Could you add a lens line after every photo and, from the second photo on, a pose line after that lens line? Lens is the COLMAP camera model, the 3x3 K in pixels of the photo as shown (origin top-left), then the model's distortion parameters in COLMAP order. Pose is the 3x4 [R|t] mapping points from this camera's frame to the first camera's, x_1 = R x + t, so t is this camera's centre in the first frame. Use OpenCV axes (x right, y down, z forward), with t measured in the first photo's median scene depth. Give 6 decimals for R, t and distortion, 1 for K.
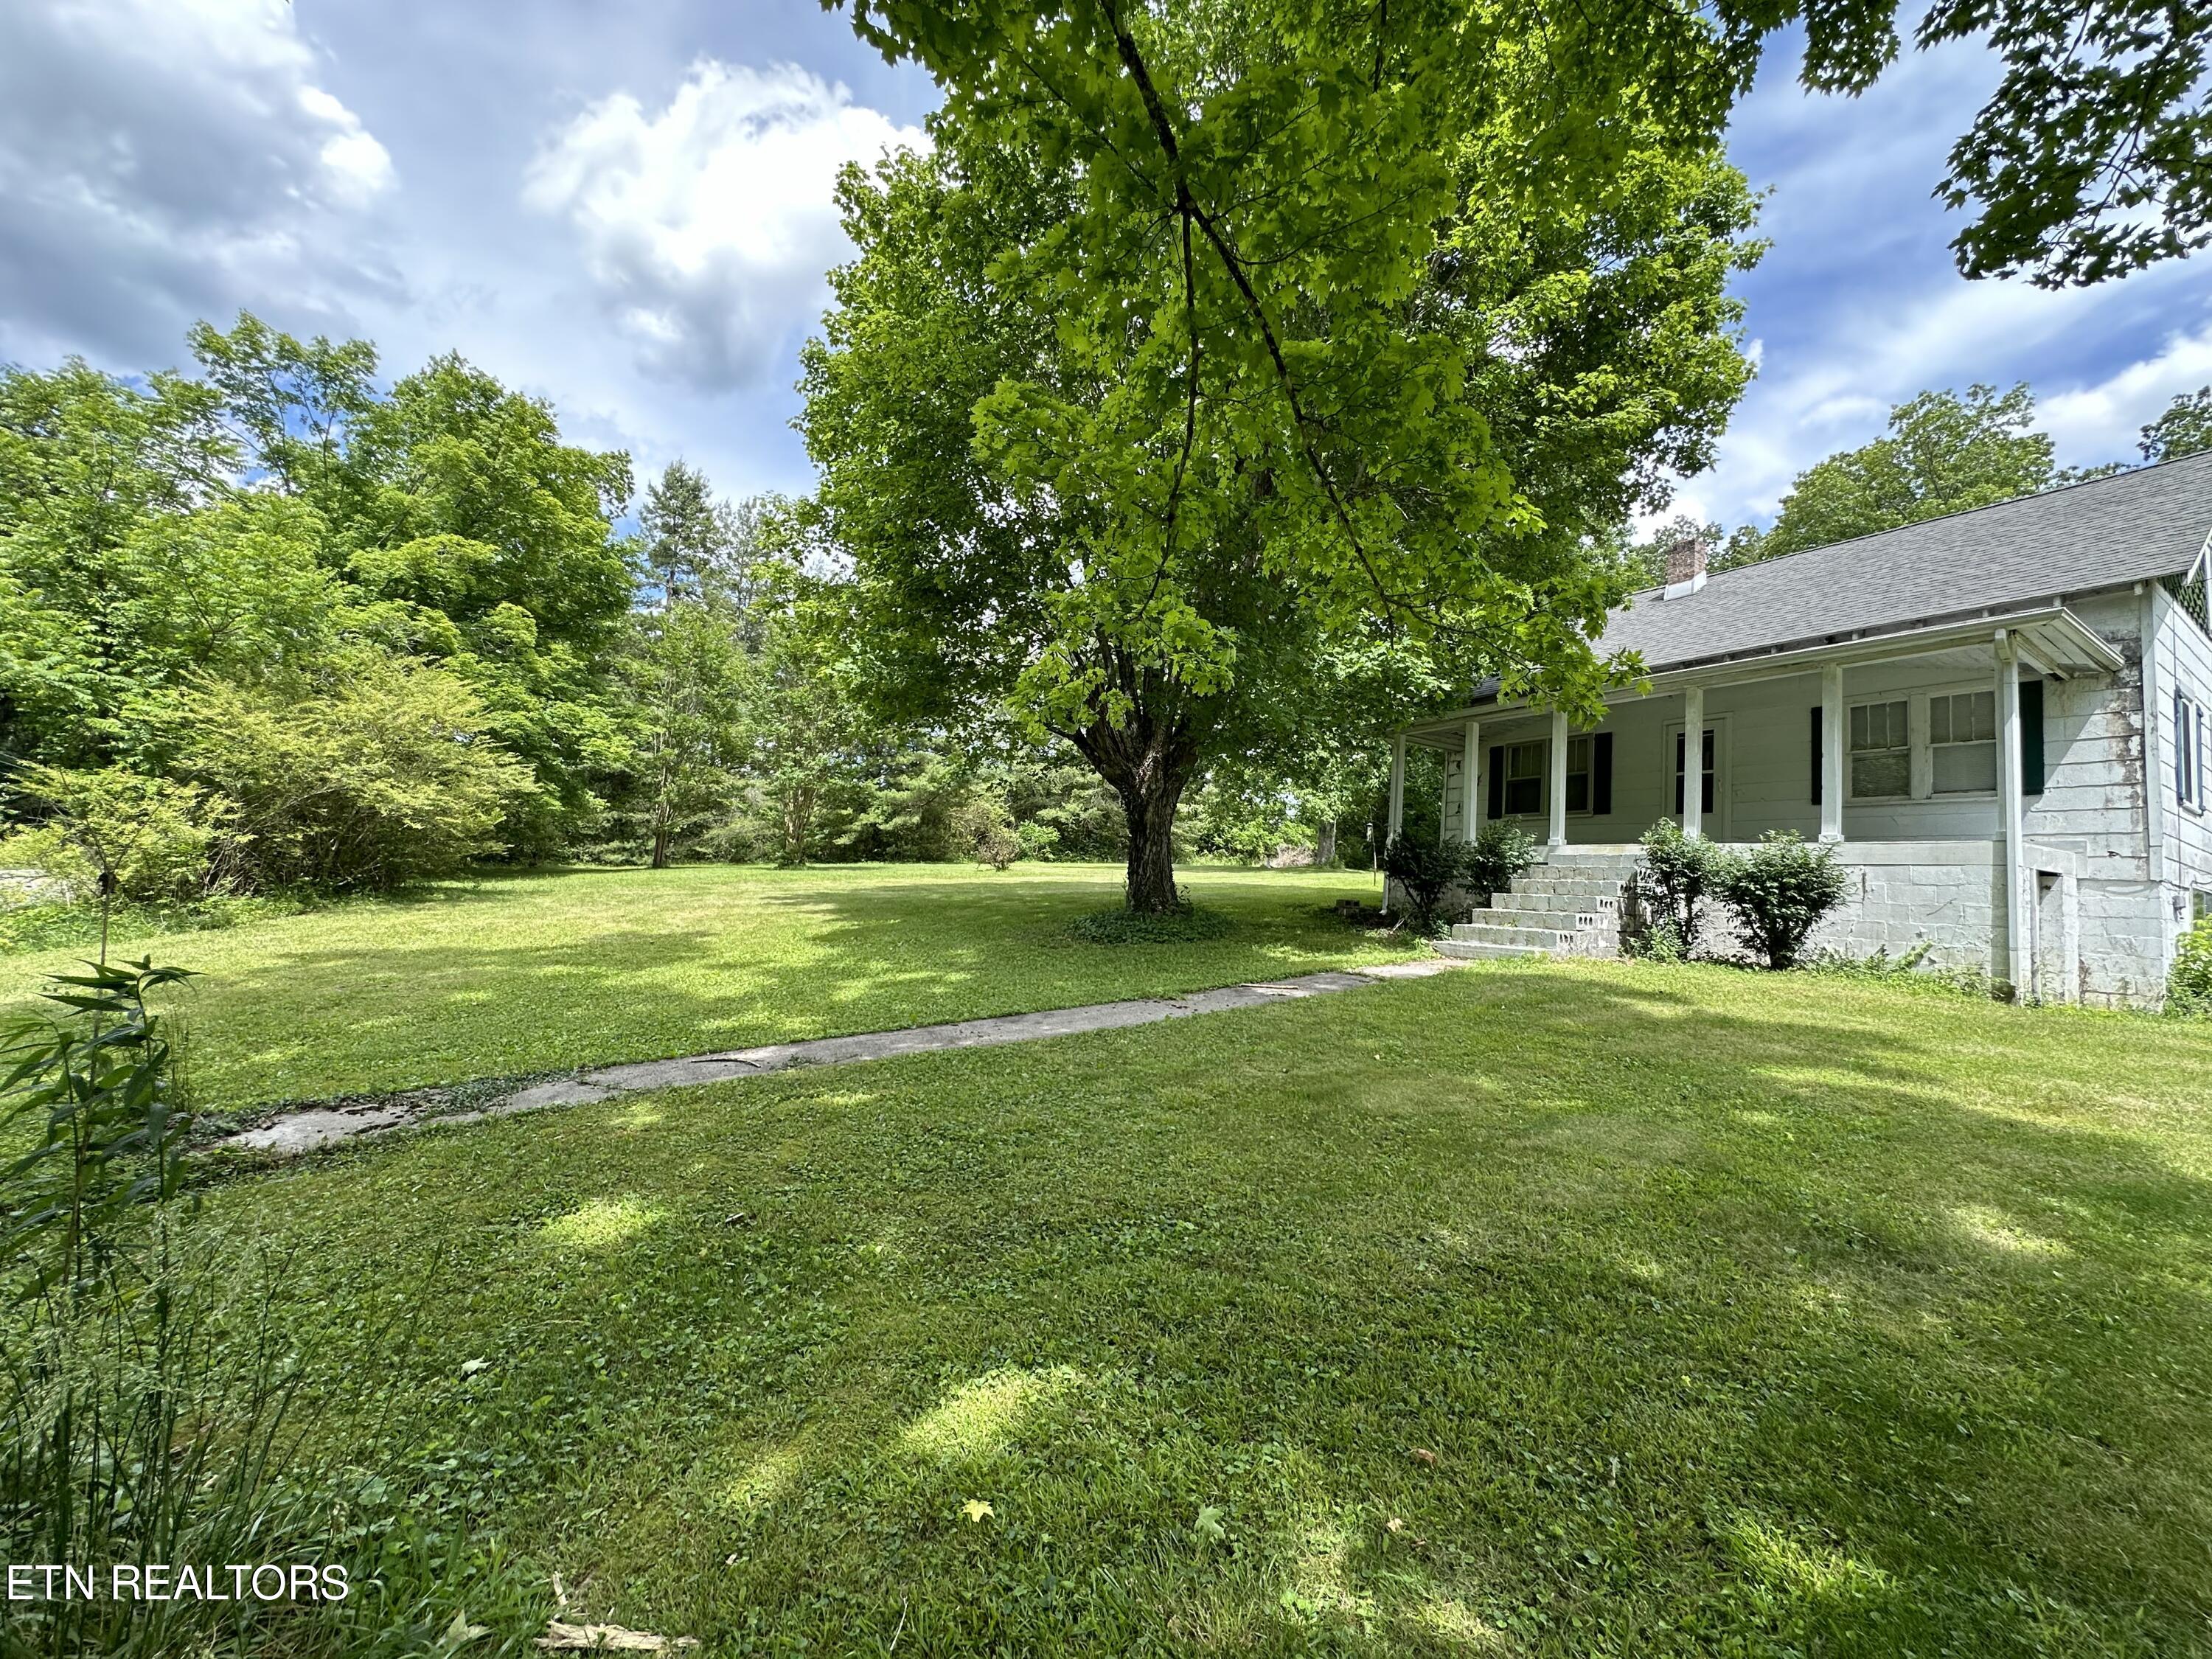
lens RADIAL K [[884.1, 0, 1099.8], [0, 884.1, 833.3], [0, 0, 1]] dist [-0.006060, 0.000972]
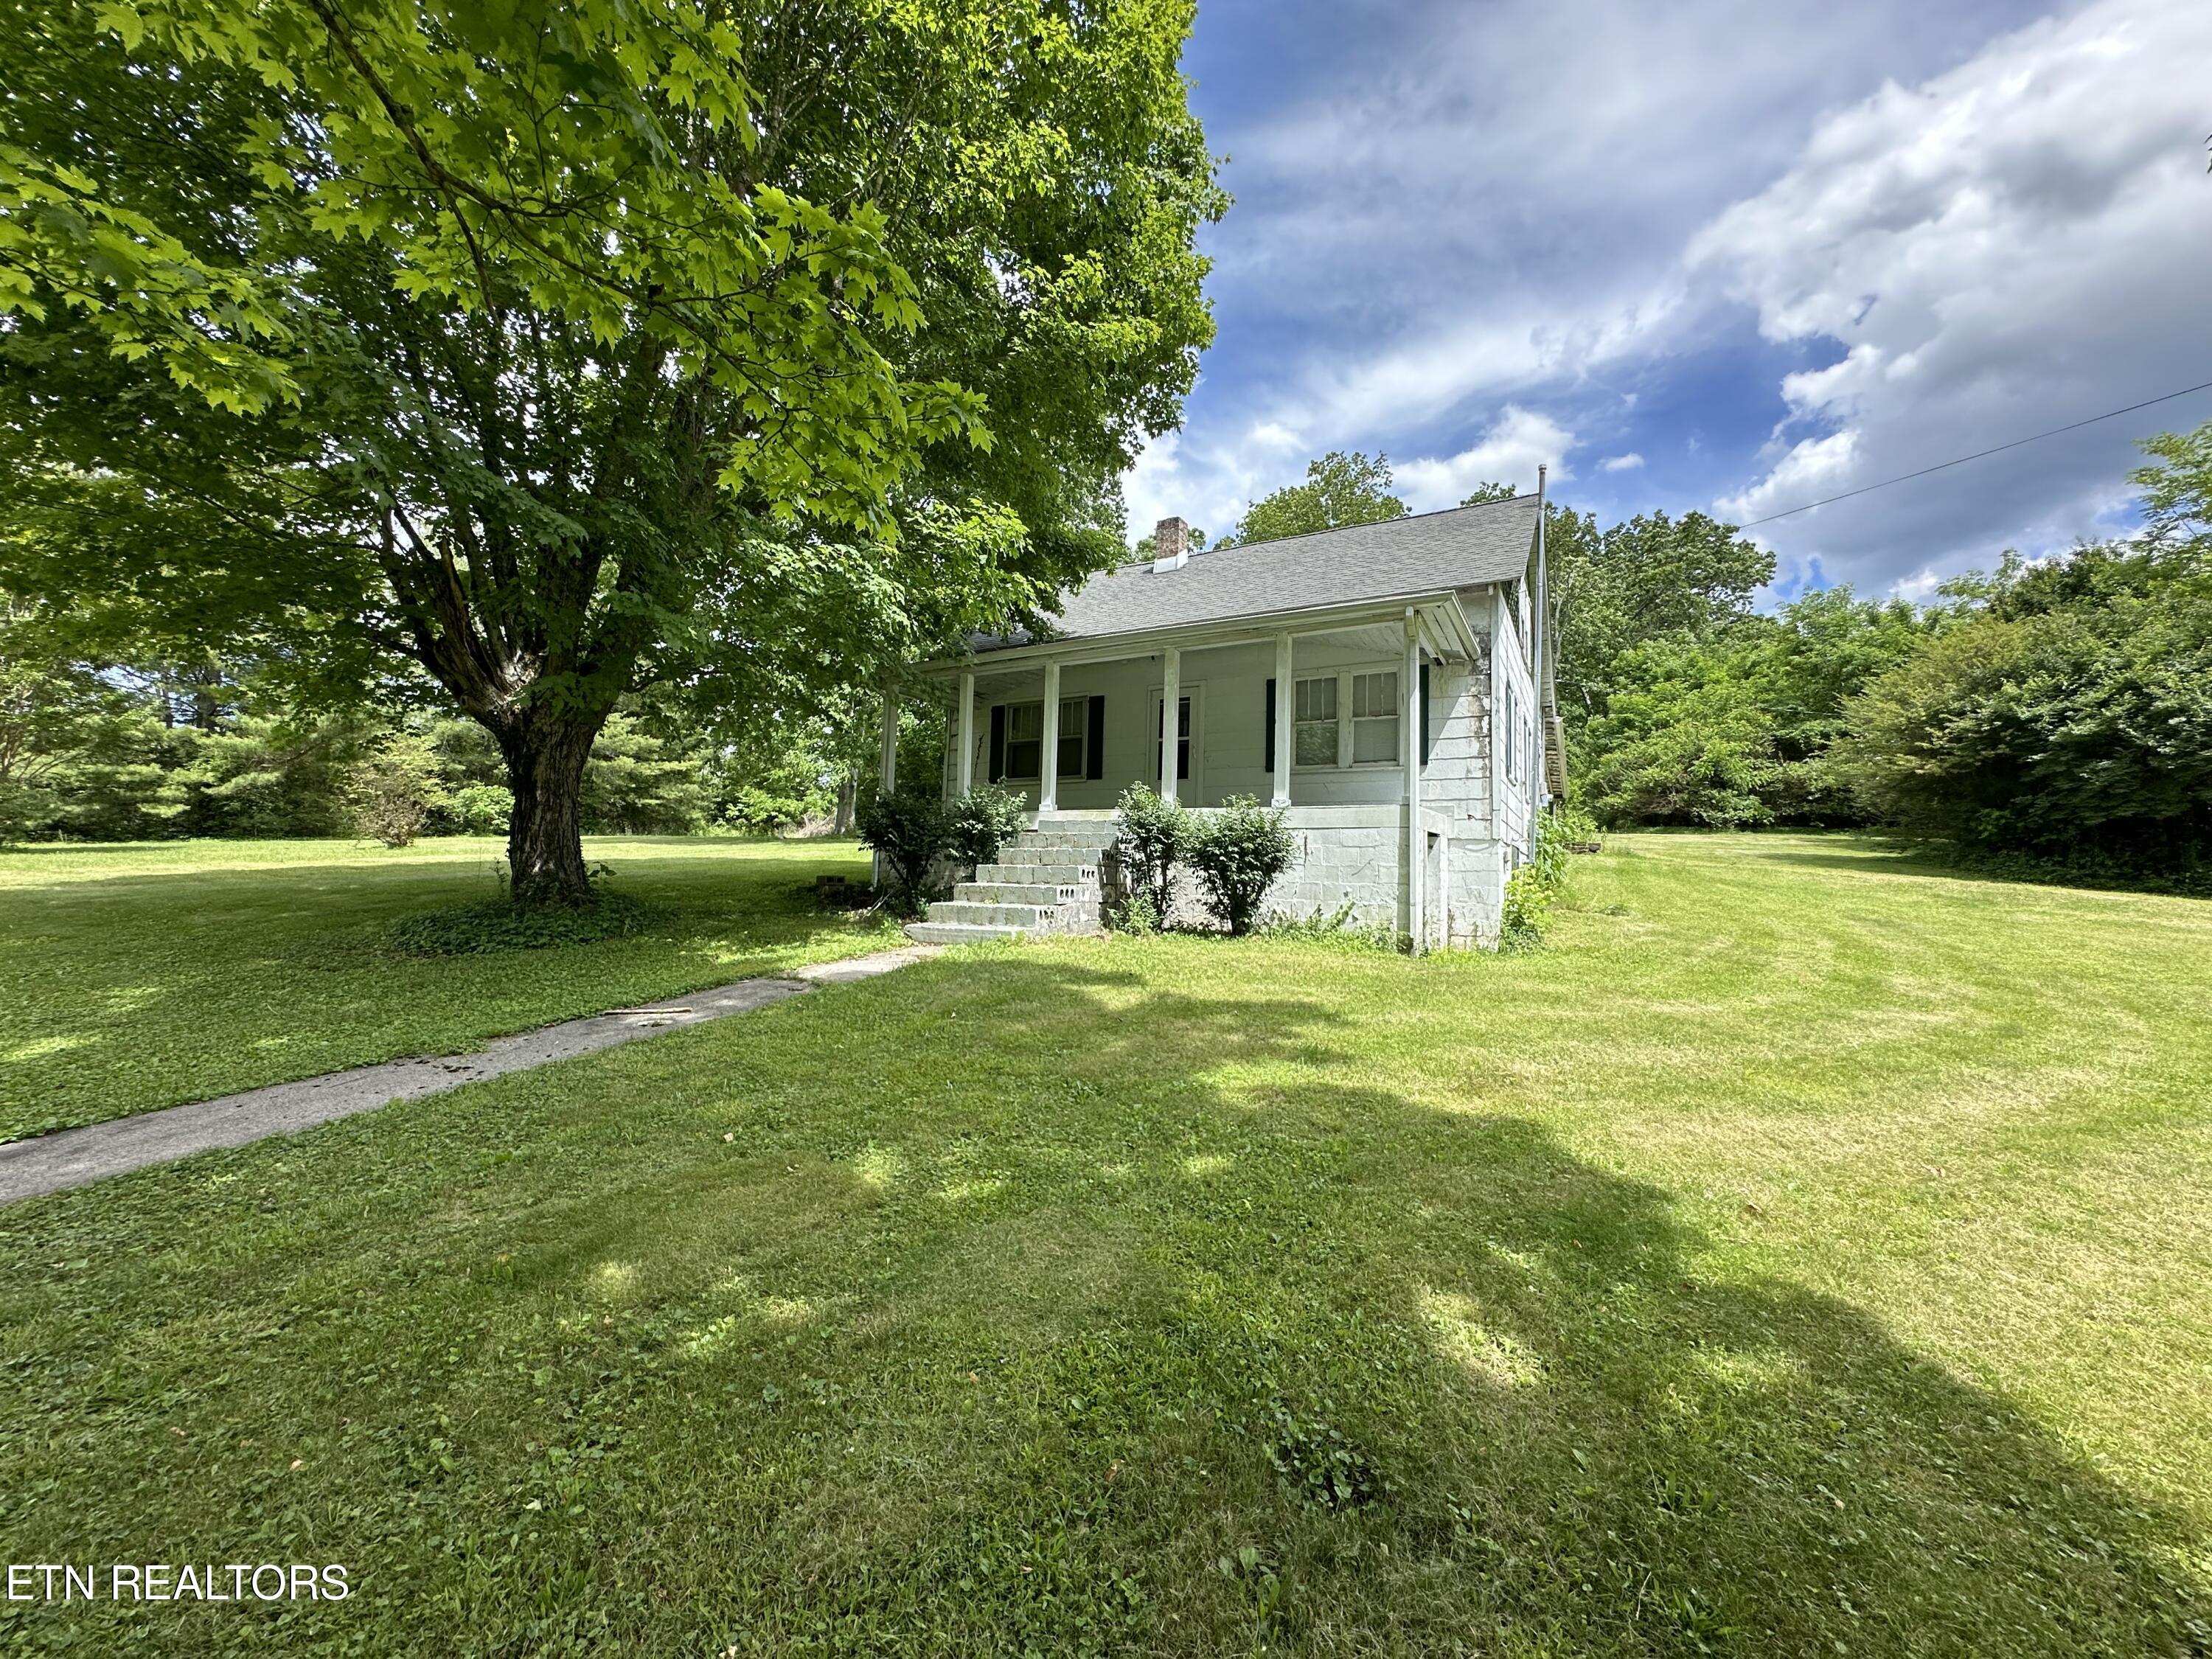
lens RADIAL K [[884.1, 0, 1107.4], [0, 884.1, 829.6], [0, 0, 1]] dist [-0.006060, 0.000972]
pose [[0.874395, -0.010152, 0.485108, 0.135753], [-0.004538, 0.999566, 0.029097, 0.006714], [-0.485193, -0.027644, 0.873970, 0.174188]]
